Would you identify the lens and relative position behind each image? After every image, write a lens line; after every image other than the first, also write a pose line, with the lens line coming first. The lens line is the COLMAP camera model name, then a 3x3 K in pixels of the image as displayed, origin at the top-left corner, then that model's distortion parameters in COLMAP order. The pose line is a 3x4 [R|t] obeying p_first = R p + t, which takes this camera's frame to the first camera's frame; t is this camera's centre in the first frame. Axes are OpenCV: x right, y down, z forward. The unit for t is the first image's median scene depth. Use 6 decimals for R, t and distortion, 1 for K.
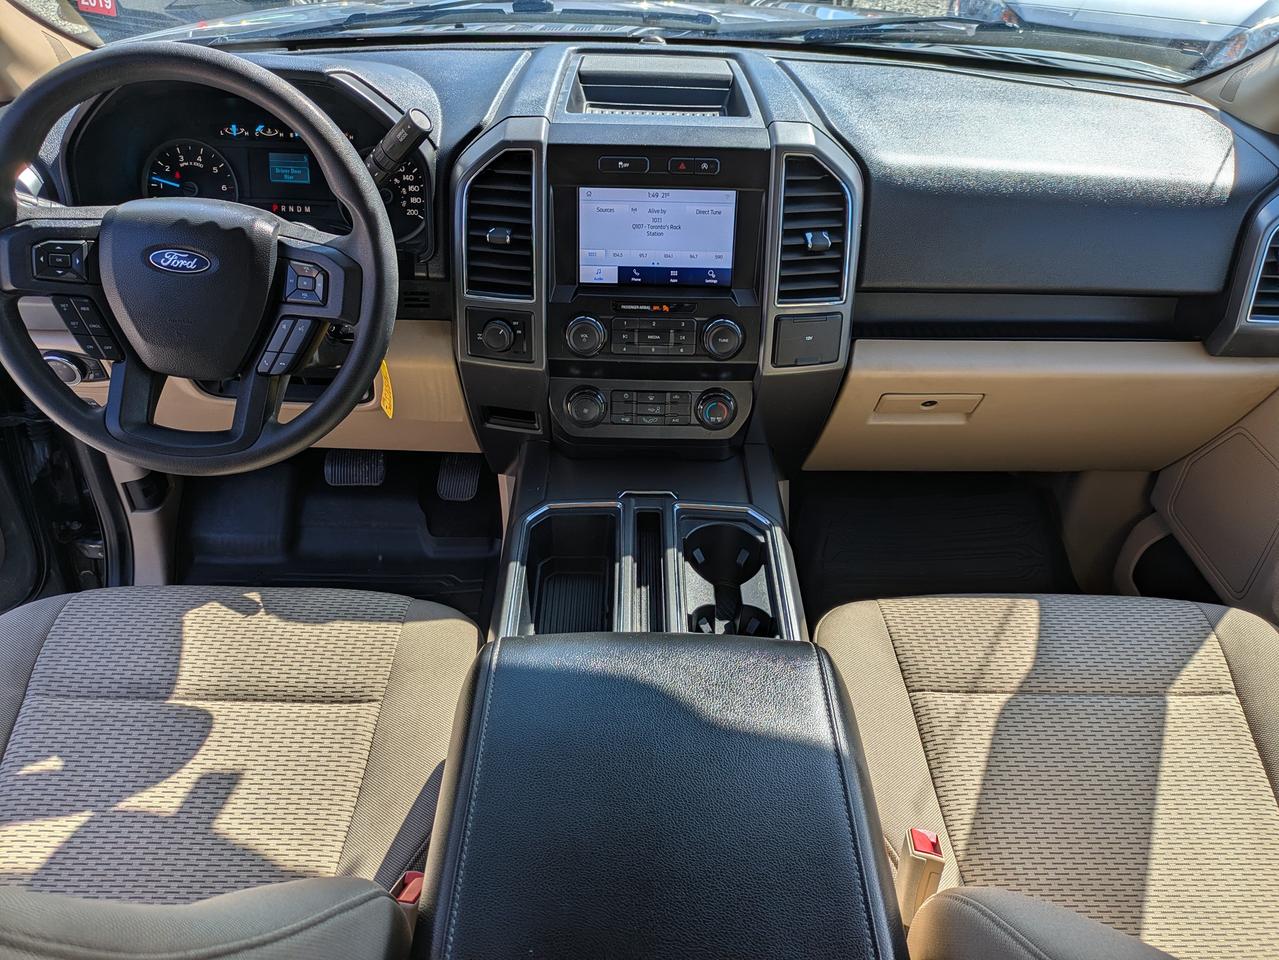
lens RADIAL K [[984.1, 0, 634.5], [0, 984.1, 481.6], [0, 0, 1]] dist [0.093365, 0.002020]
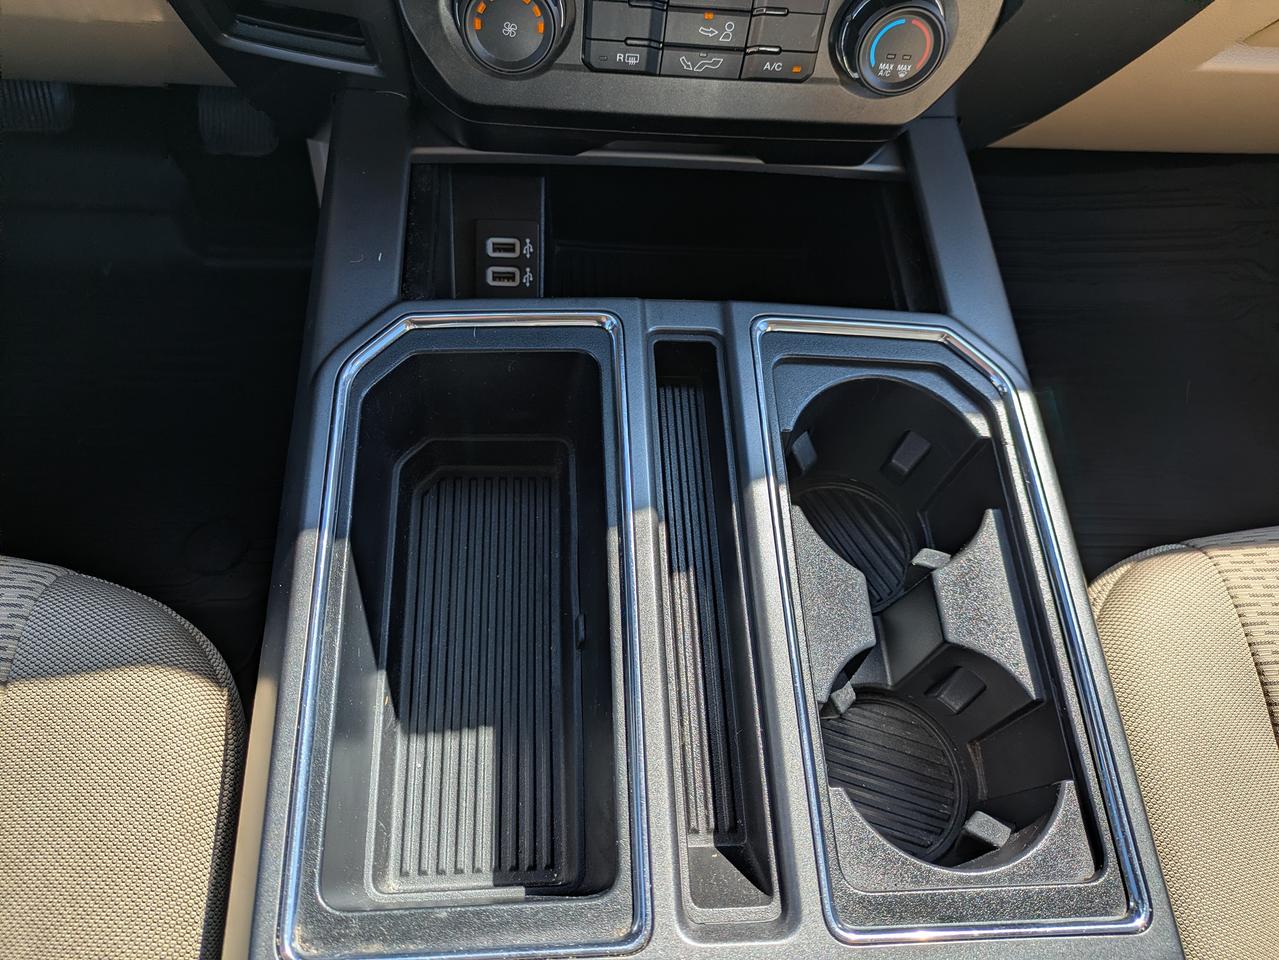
lens RADIAL K [[960.1, 0, 621.3], [0, 960.1, 472.6], [0, 0, 1]] dist [0.004229, -0.008109]
pose [[0.996107, -0.002589, 0.088112, -0.043895], [-0.036335, 0.898648, 0.437162, -0.084808], [-0.080314, -0.438662, 0.895056, 0.689097]]
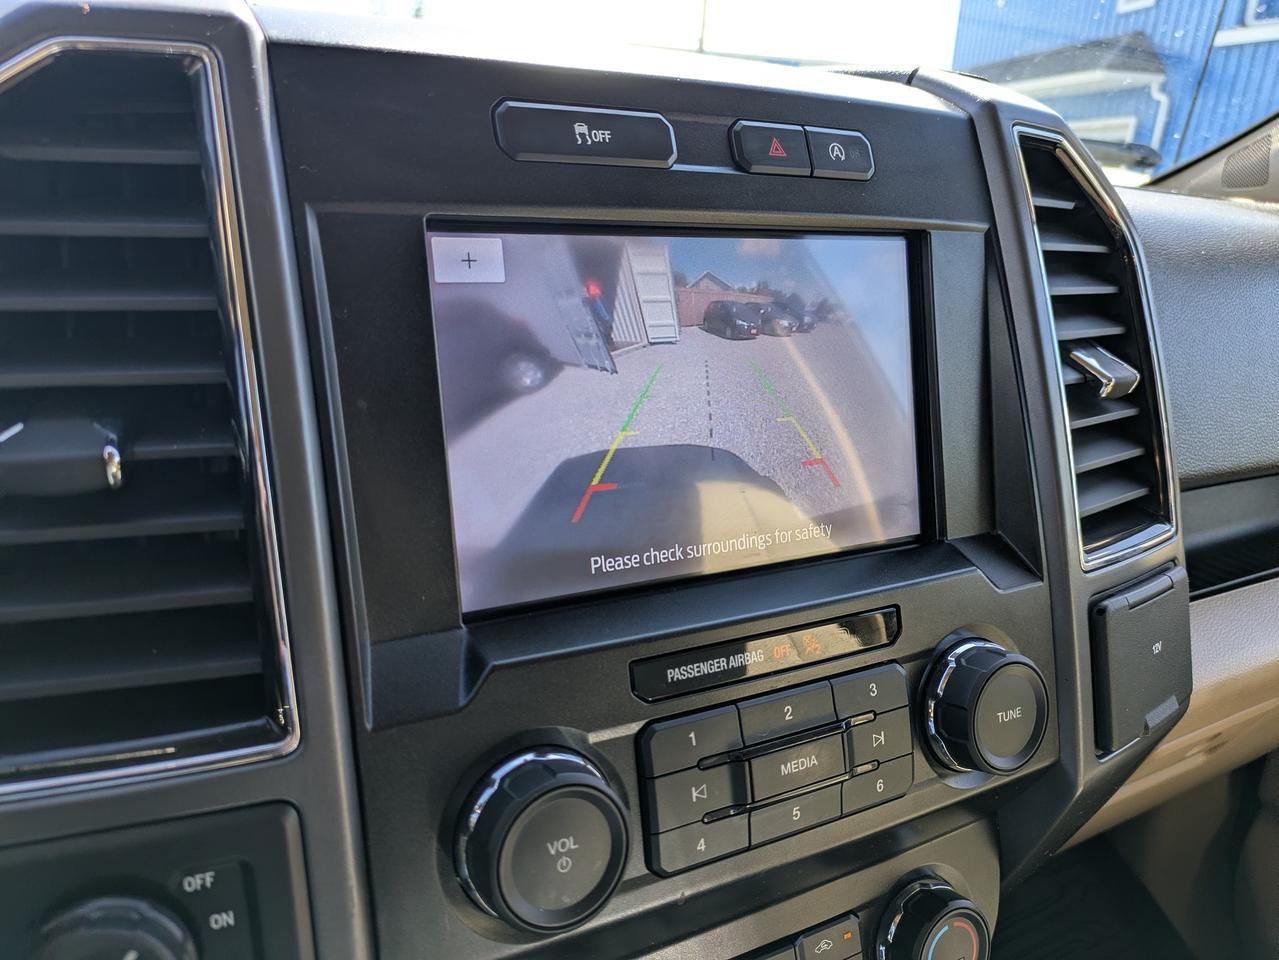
lens RADIAL K [[973.4, 0, 639.5], [0, 973.4, 480.0], [0, 0, 1]] dist [0.007942, -0.006828]
pose [[0.876965, -0.122916, 0.464569, -0.125000], [0.258079, 0.935958, -0.239538, -0.167510], [-0.405374, 0.329962, 0.852524, 0.787051]]
